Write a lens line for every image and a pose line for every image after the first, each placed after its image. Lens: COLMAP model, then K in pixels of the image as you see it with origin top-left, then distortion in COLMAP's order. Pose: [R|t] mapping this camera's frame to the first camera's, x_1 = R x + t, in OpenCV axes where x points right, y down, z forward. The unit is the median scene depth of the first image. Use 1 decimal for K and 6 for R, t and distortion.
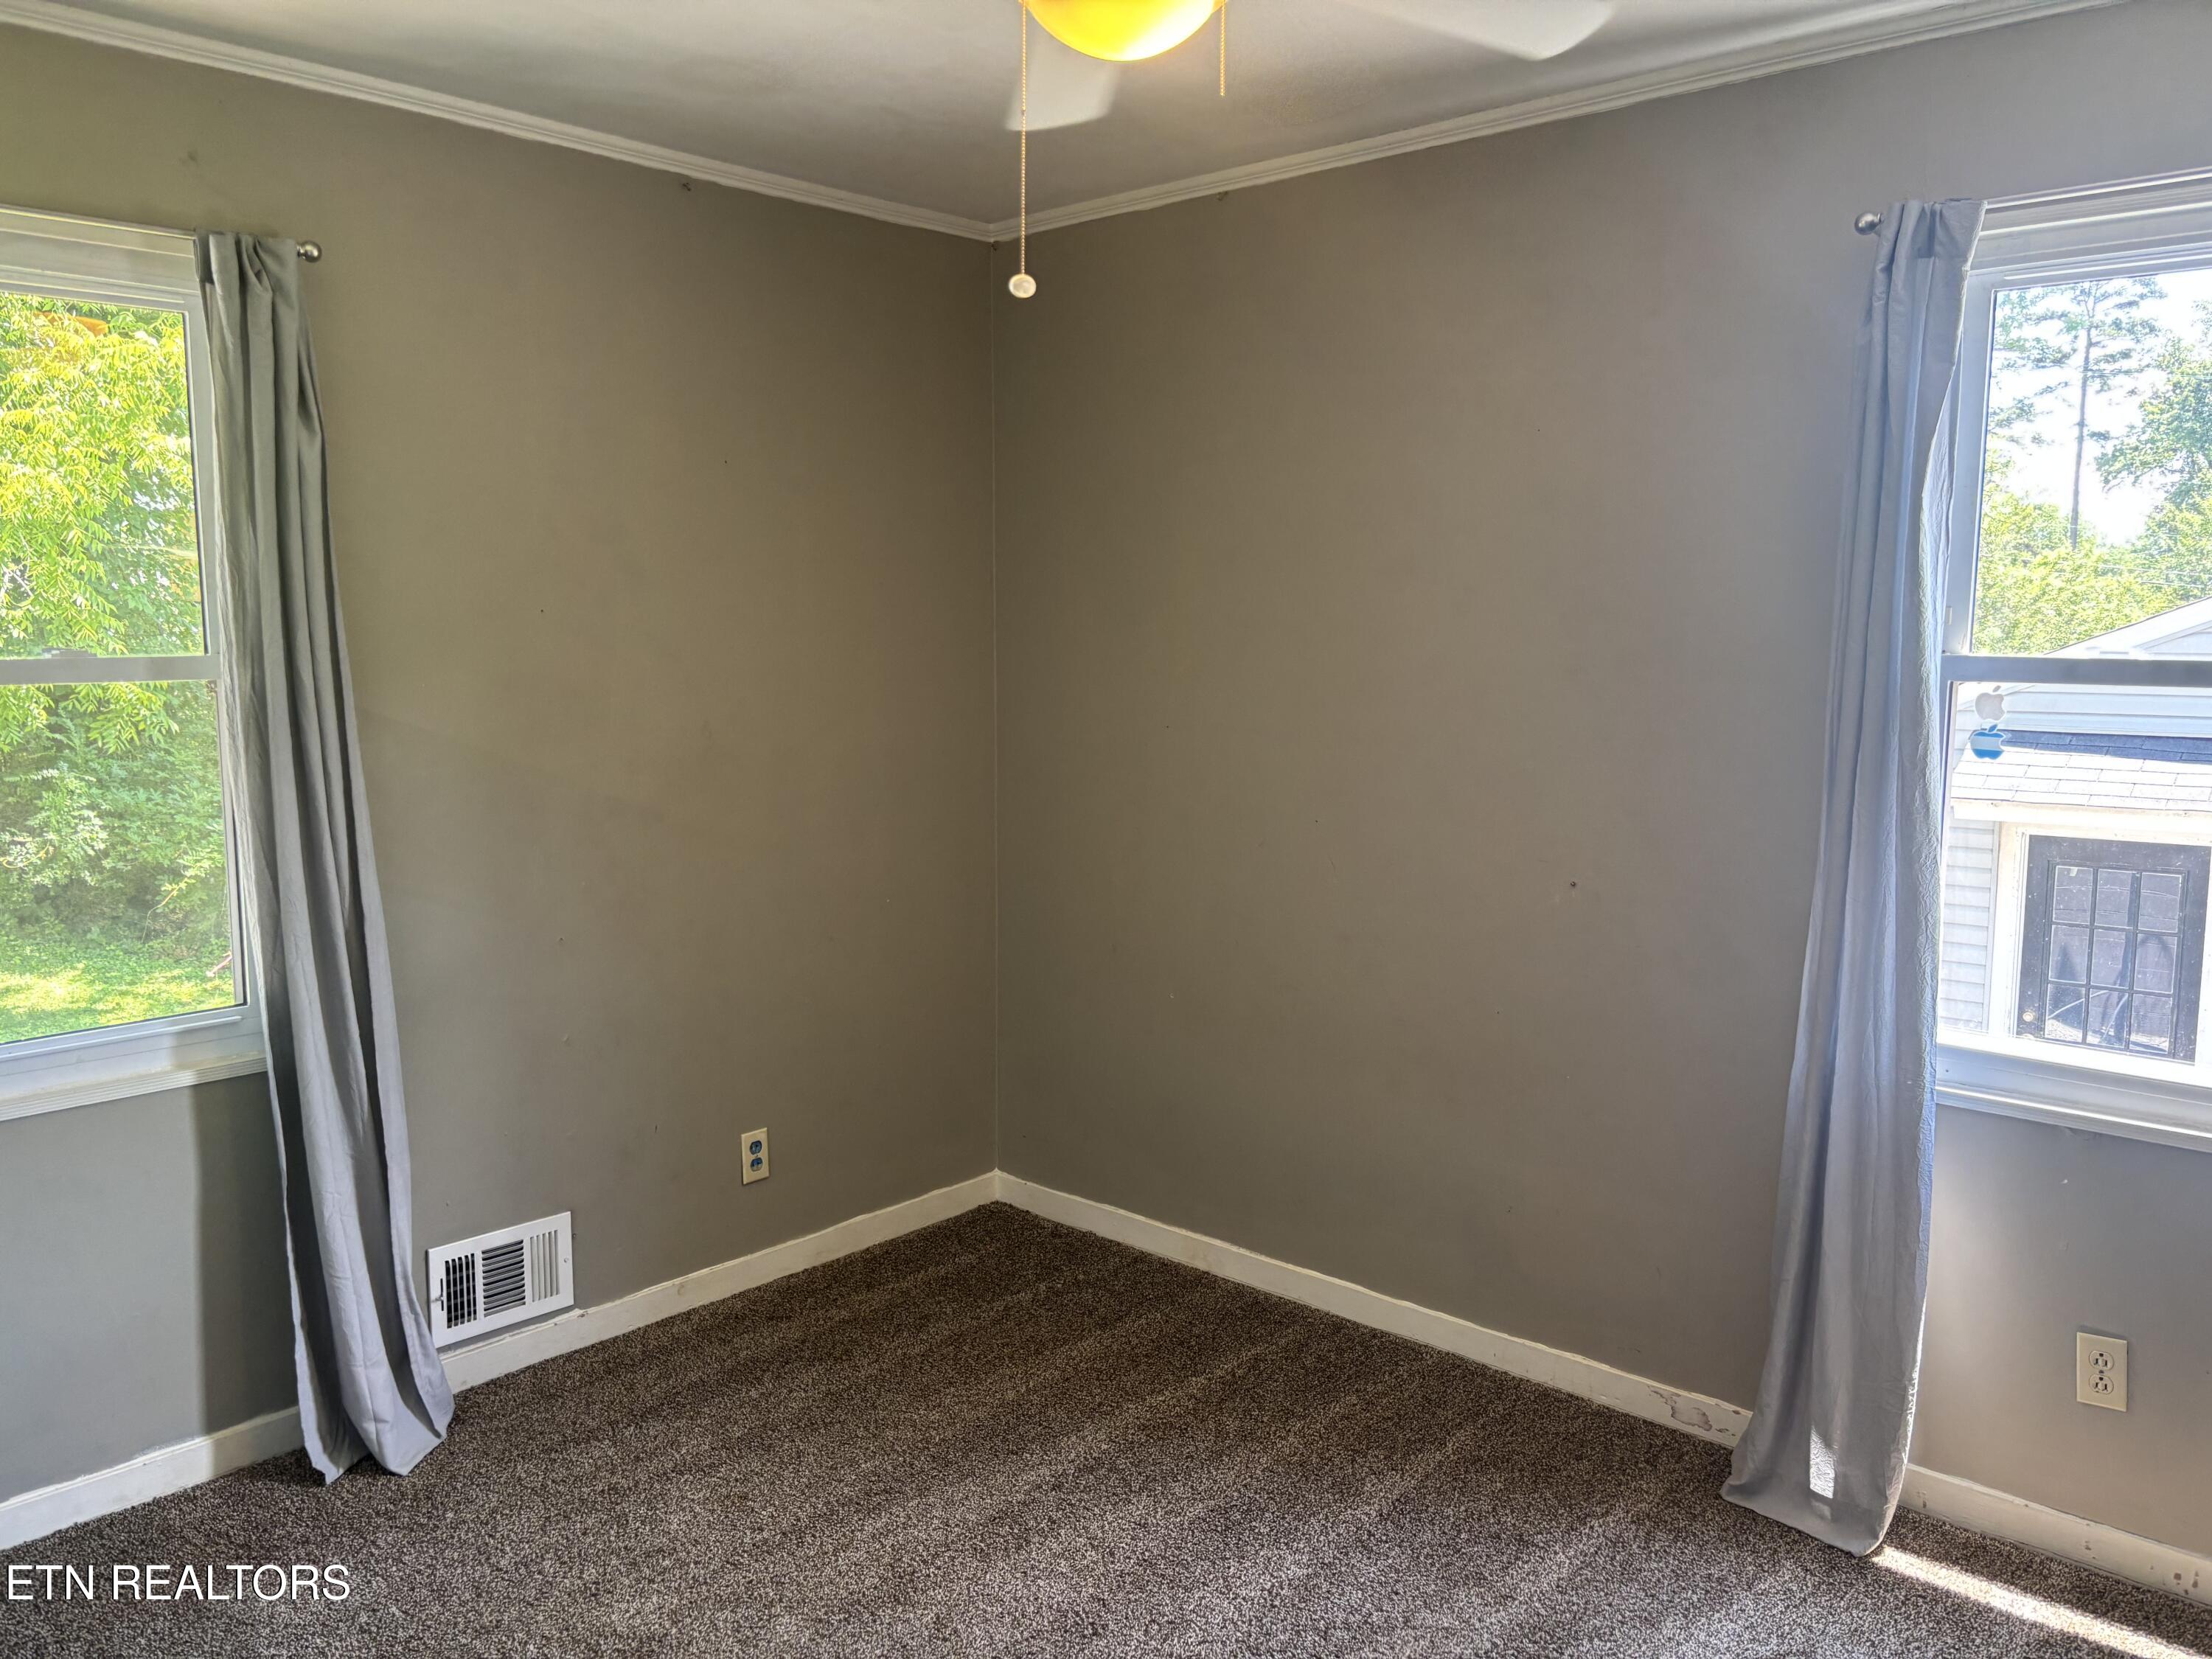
lens RADIAL K [[1680.9, 0, 1104.9], [0, 1680.9, 834.0], [0, 0, 1]] dist [0.047583, -0.071273]
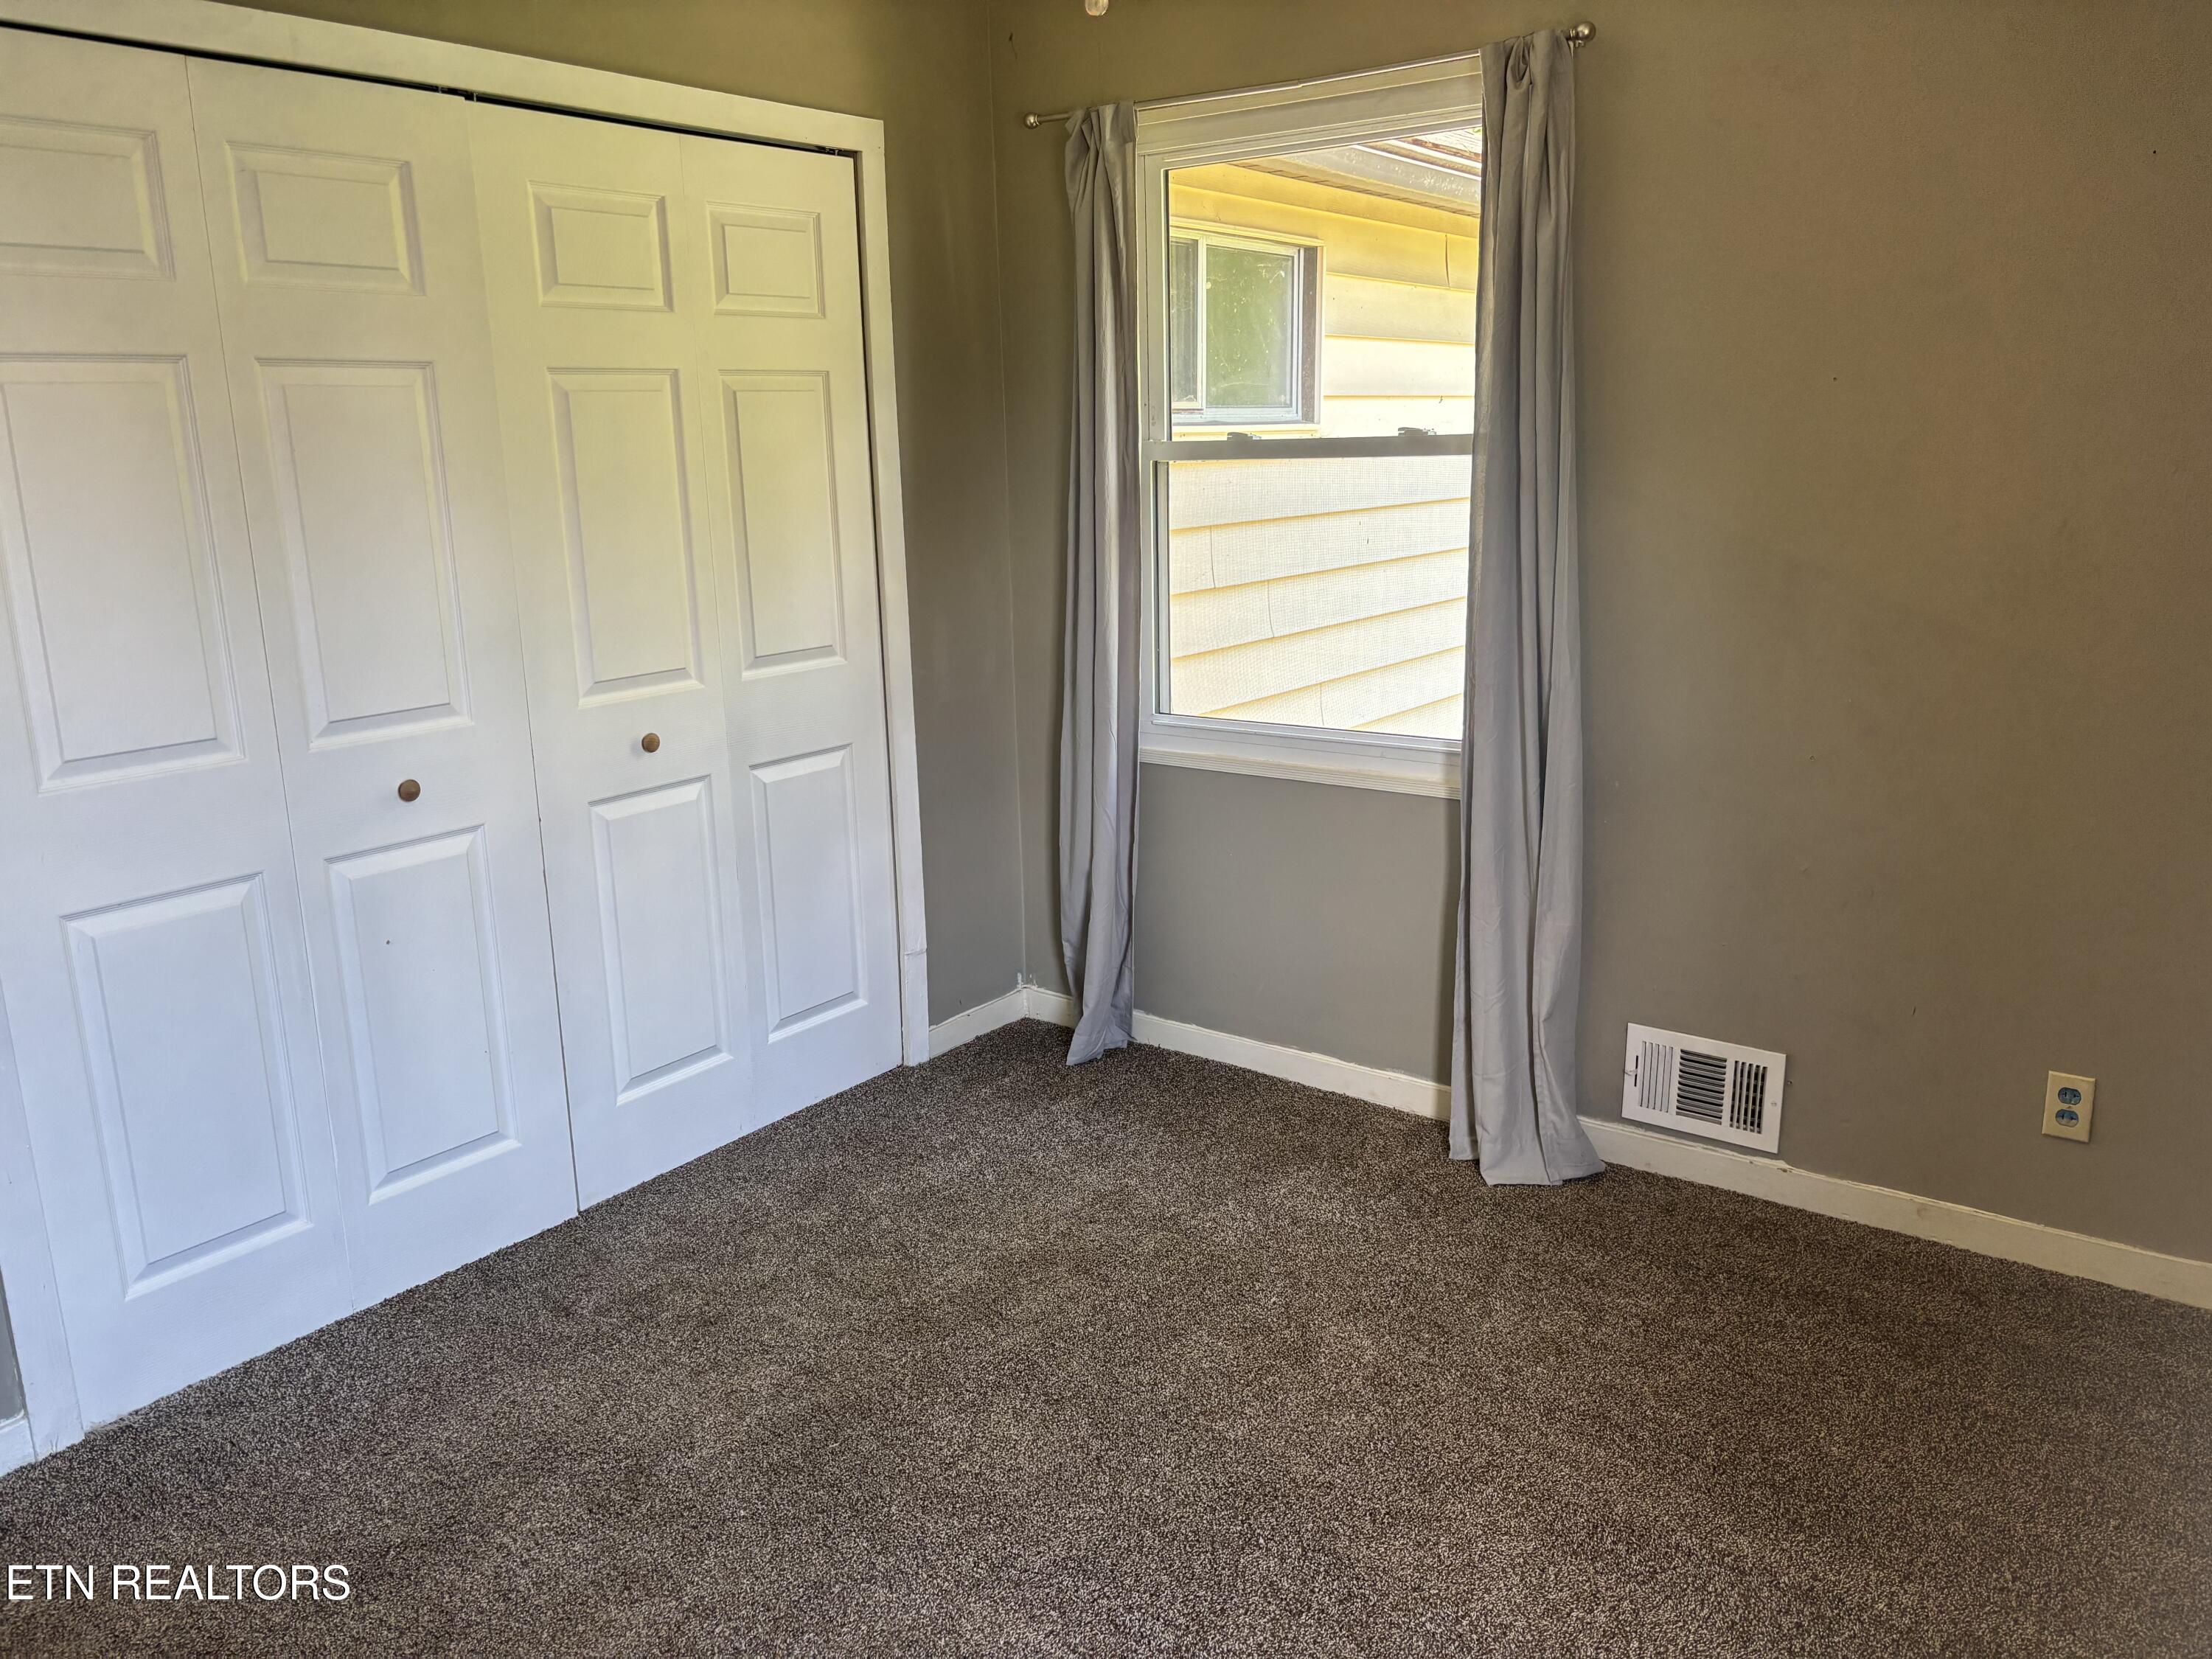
lens RADIAL K [[1680.9, 0, 1105.2], [0, 1680.9, 833.8], [0, 0, 1]] dist [0.047583, -0.071273]
pose [[0.097378, 0.227925, -0.968797, 0.508248], [-0.106348, 0.970233, 0.217574, -0.052488], [0.989549, 0.081843, 0.118719, 0.522031]]
